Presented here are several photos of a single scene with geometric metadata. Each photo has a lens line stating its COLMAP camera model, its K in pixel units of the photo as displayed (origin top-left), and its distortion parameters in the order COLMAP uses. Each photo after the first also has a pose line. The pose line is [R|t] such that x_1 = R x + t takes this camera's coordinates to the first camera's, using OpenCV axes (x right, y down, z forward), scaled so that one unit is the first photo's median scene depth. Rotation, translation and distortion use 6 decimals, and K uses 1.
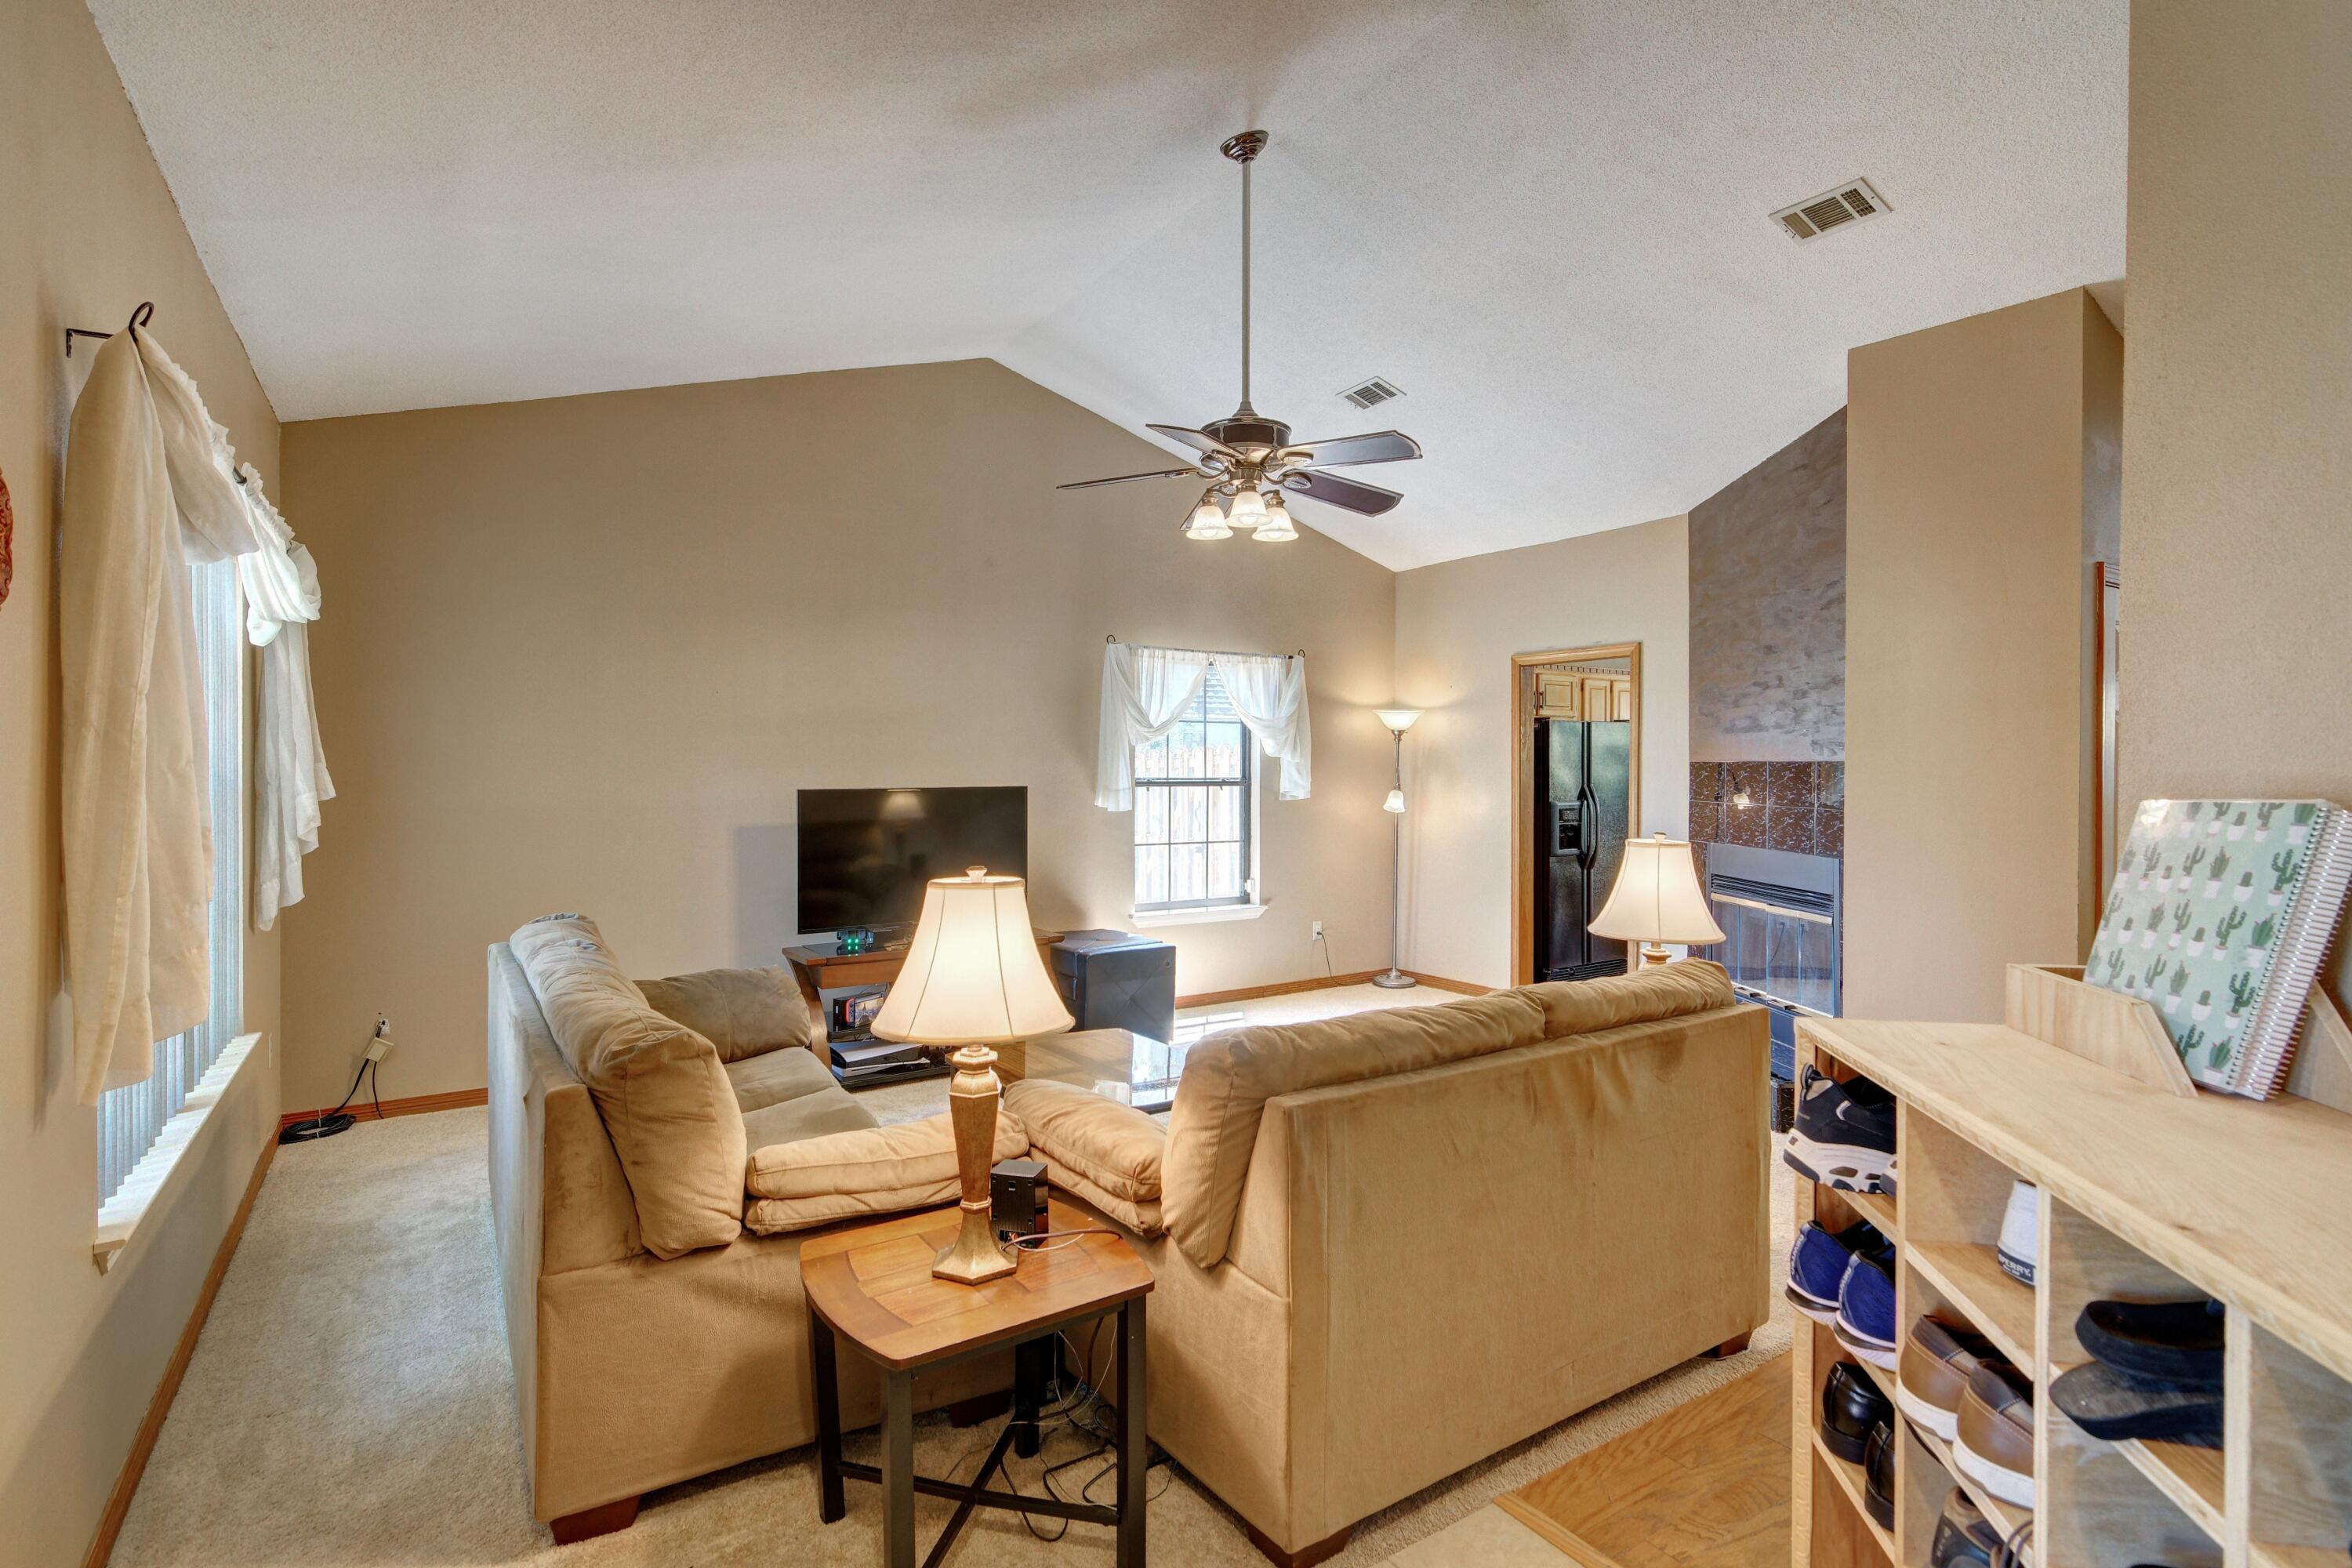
lens RADIAL K [[1130.5, 0, 1172.6], [0, 1130.5, 780.8], [0, 0, 1]] dist [0.005326, -0.001616]
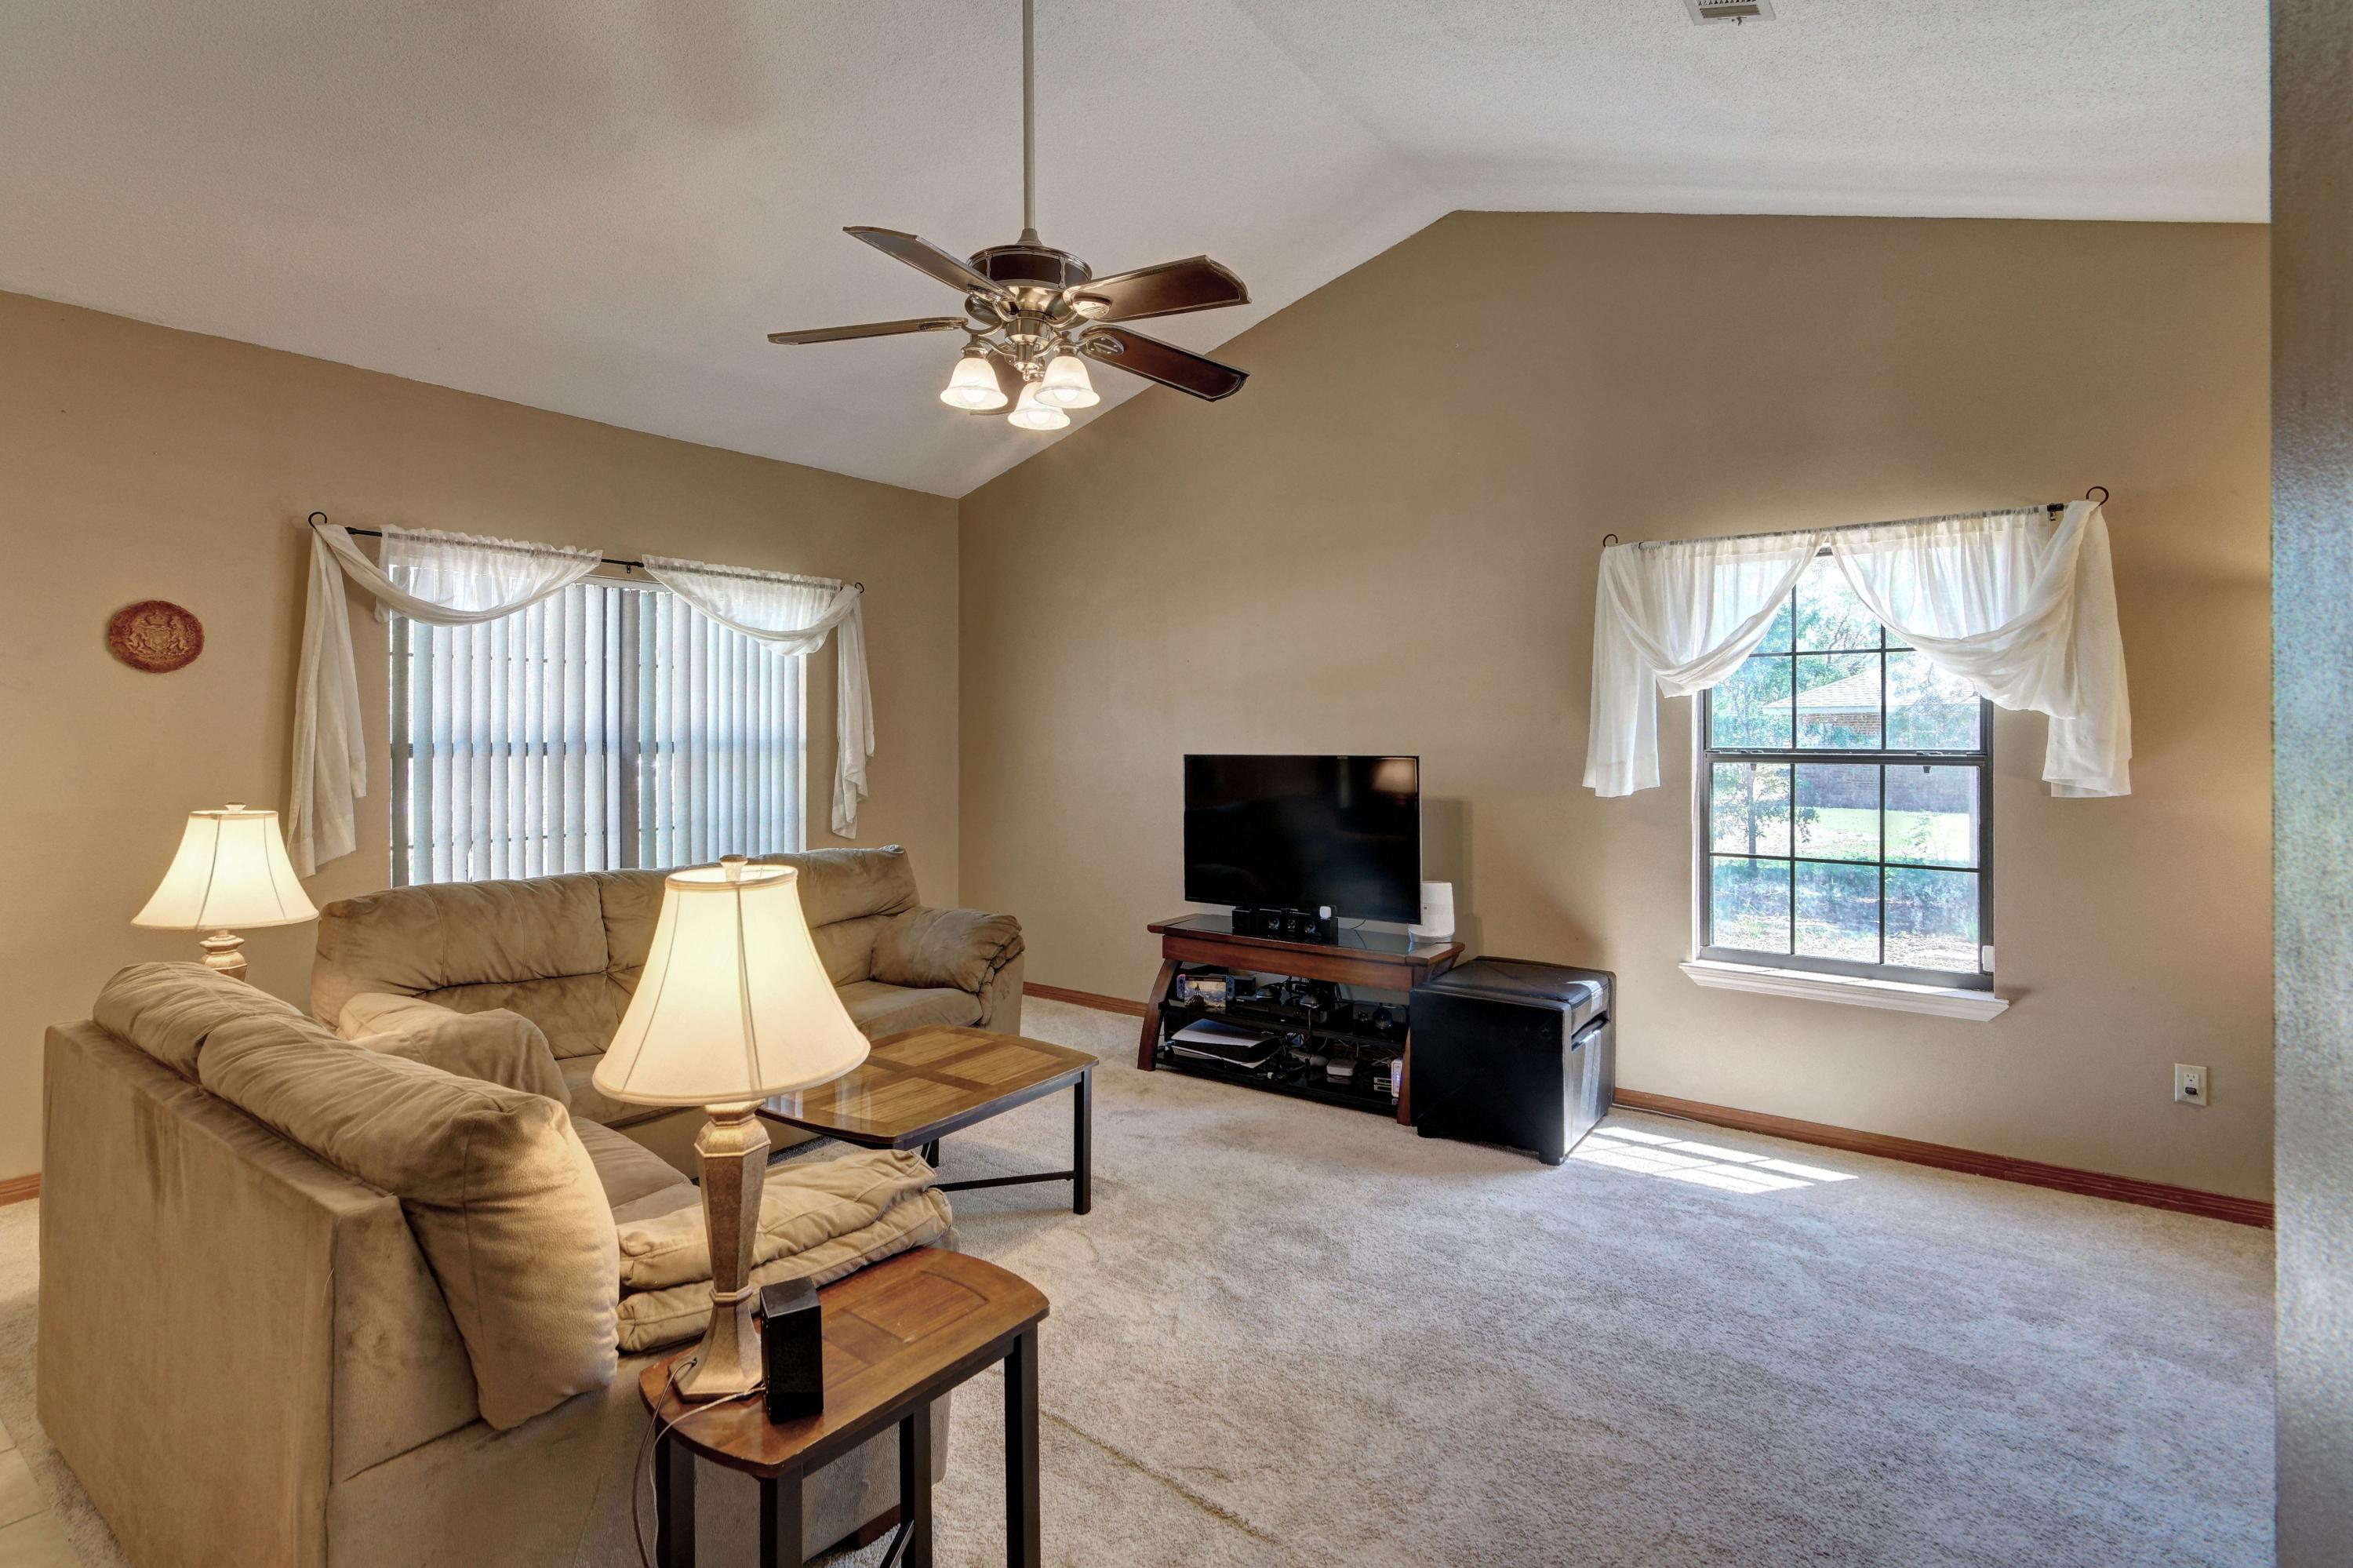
lens RADIAL K [[1136.9, 0, 1165.2], [0, 1136.9, 746.0], [0, 0, 1]] dist [0.001440, -0.000223]
pose [[0.353029, 0.009082, -0.935568, 0.480167], [-0.012454, 0.999910, 0.005007, -0.003387], [0.935529, 0.009884, 0.353111, 0.512755]]
